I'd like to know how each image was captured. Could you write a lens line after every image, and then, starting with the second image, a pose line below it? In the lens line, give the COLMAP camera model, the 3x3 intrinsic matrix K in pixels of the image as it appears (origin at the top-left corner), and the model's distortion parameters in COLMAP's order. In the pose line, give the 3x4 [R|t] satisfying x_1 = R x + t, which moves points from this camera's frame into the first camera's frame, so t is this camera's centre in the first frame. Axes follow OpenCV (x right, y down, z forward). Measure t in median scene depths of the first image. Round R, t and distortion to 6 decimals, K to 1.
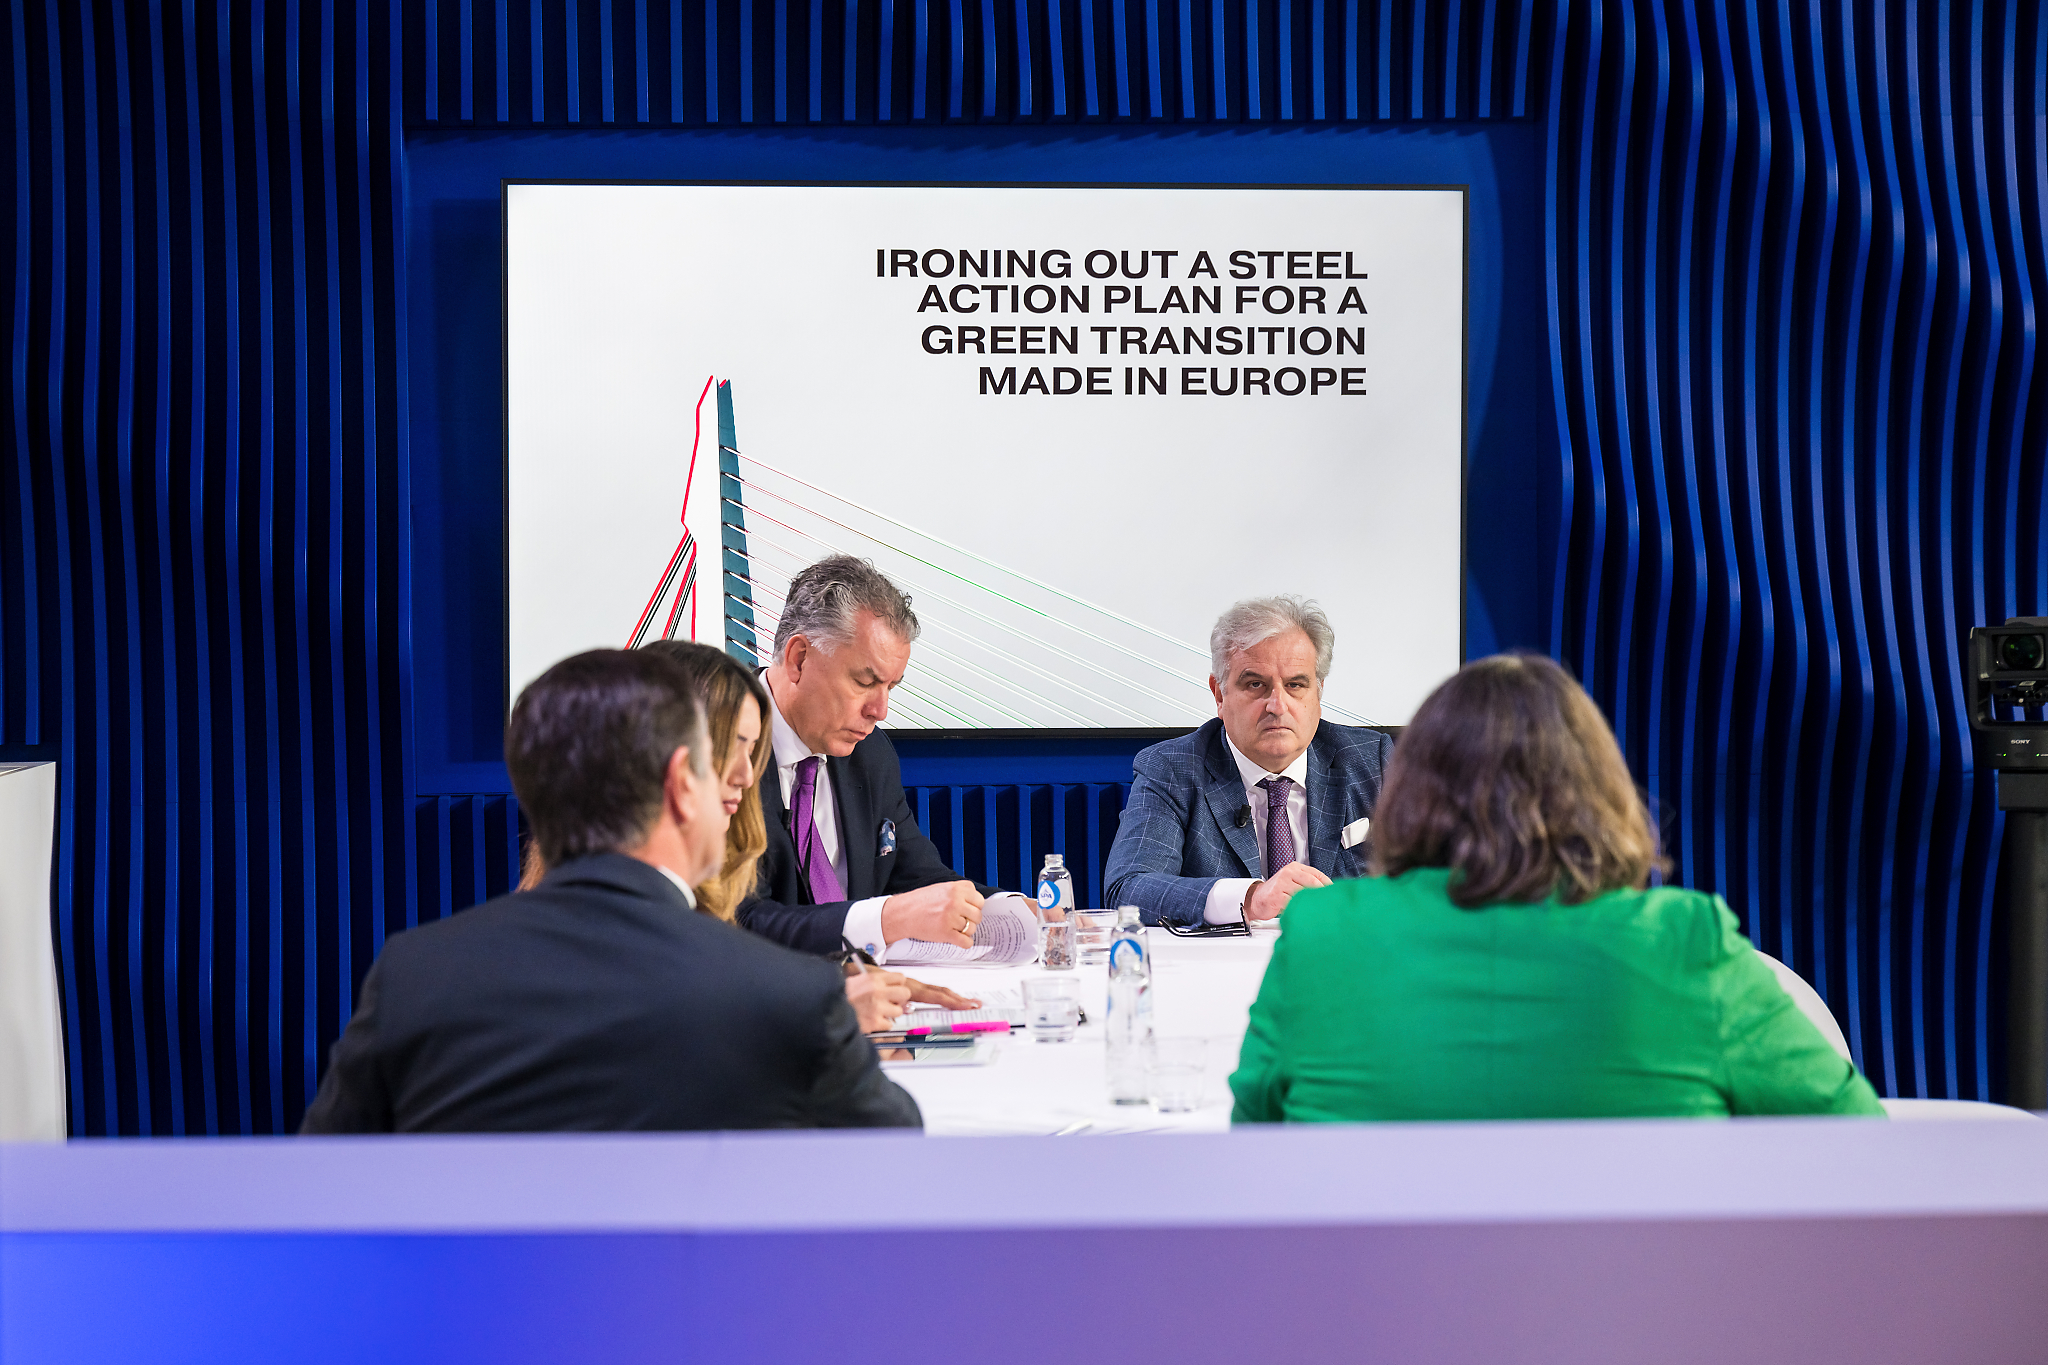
lens RADIAL K [[4168.1, 0, 895.7], [0, 4168.1, 686.2], [0, 0, 1]] dist [-0.001022, 0.000000]
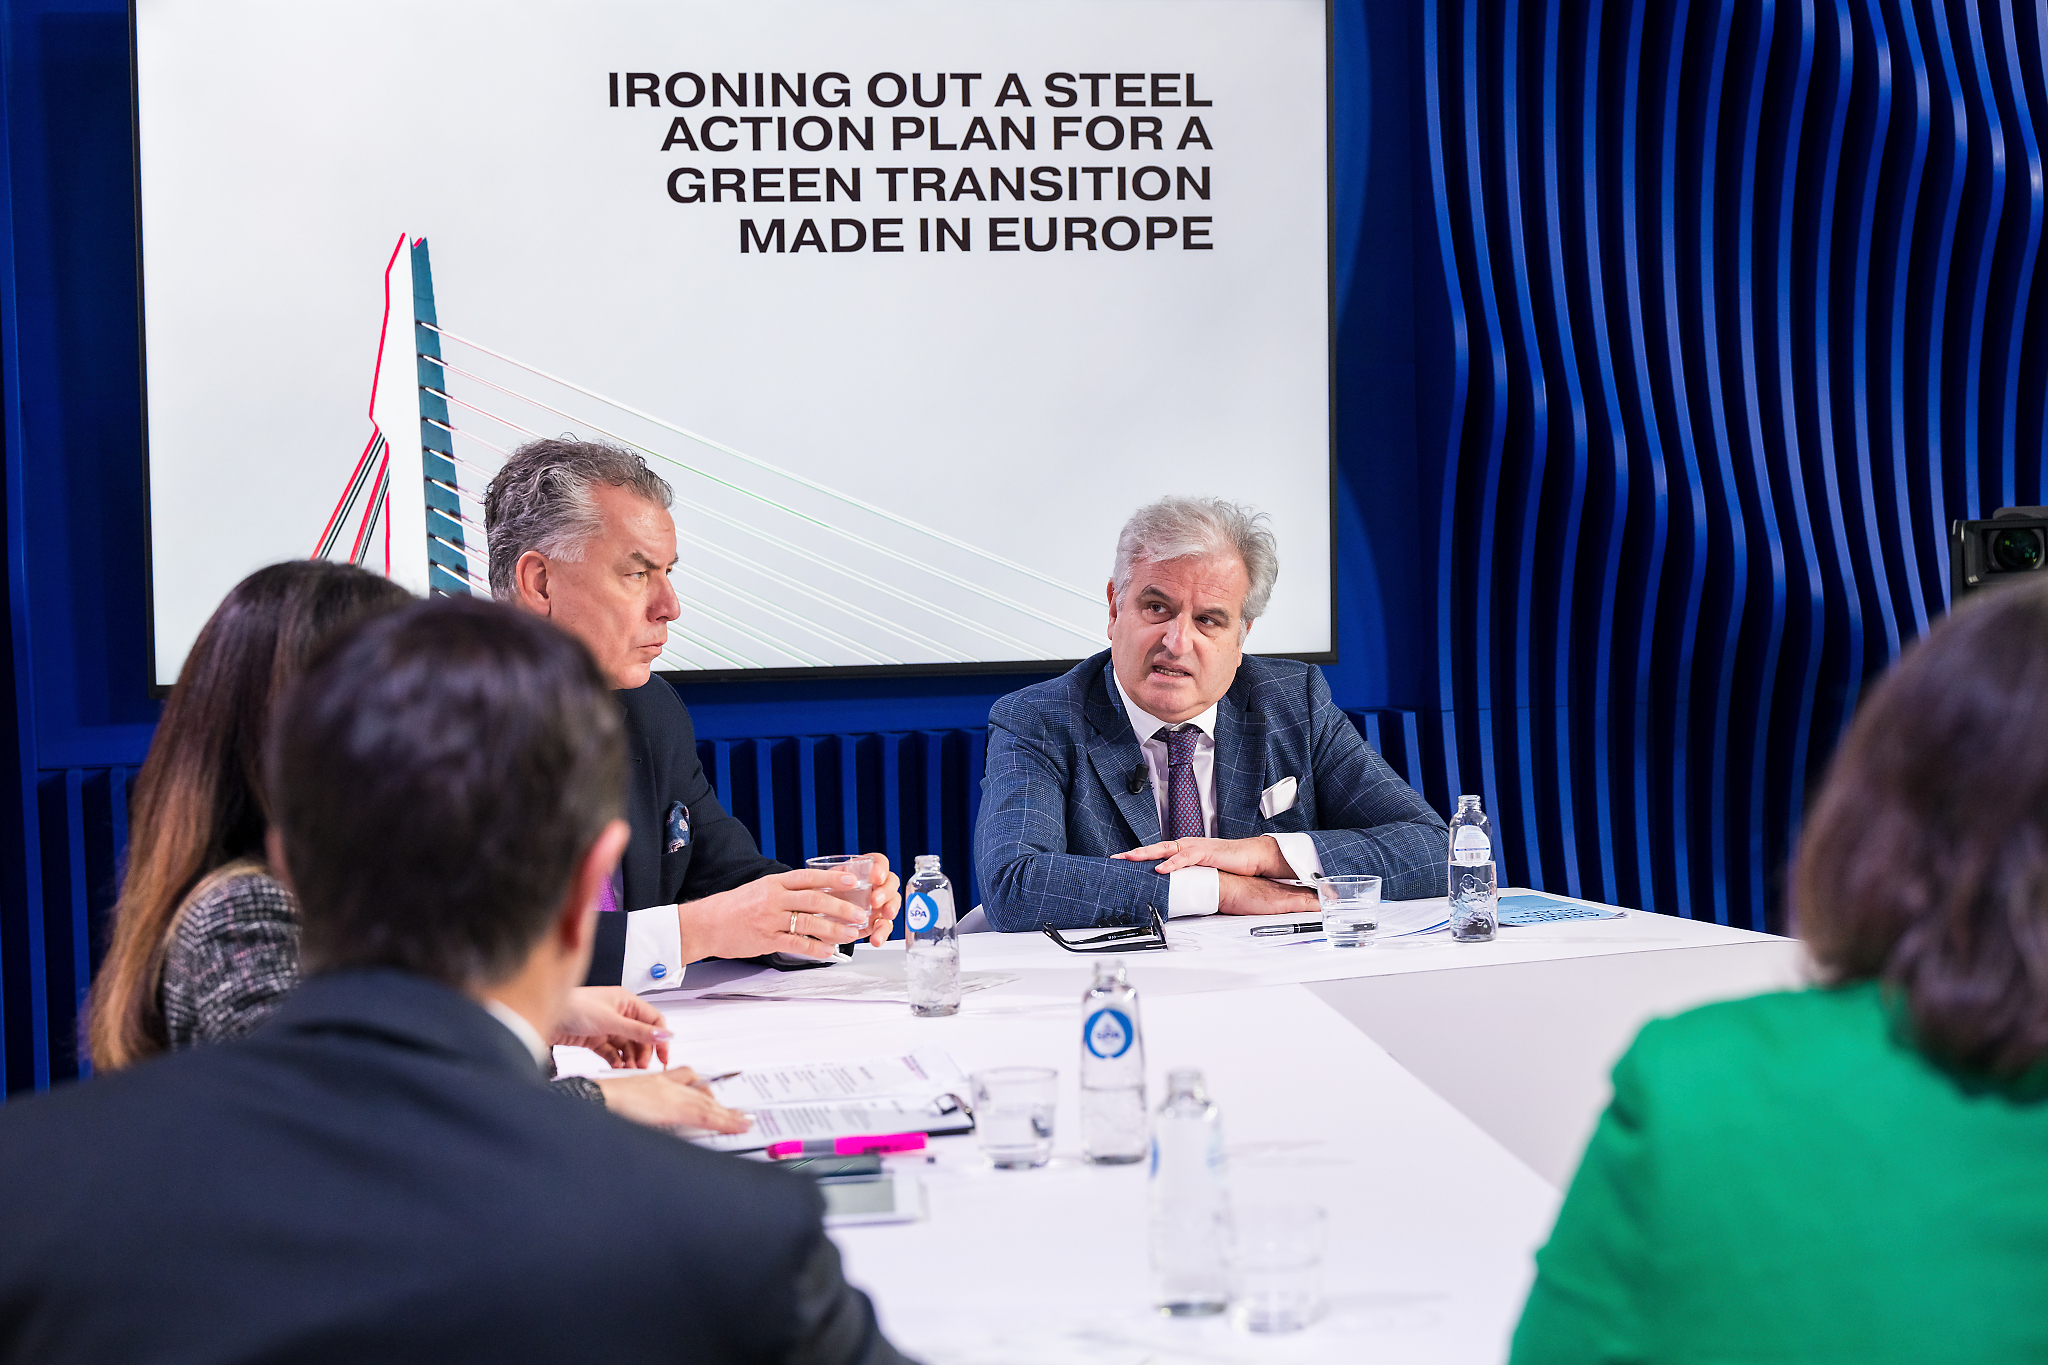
lens RADIAL K [[4168.1, 0, 1014.2], [0, 4168.1, 677.6], [0, 0, 1]] dist [-0.001022, 0.000000]
pose [[0.993490, -0.022201, 0.111733, -0.019013], [0.020459, 0.999651, 0.016714, -0.000542], [-0.112065, -0.014319, 0.993598, 0.194017]]
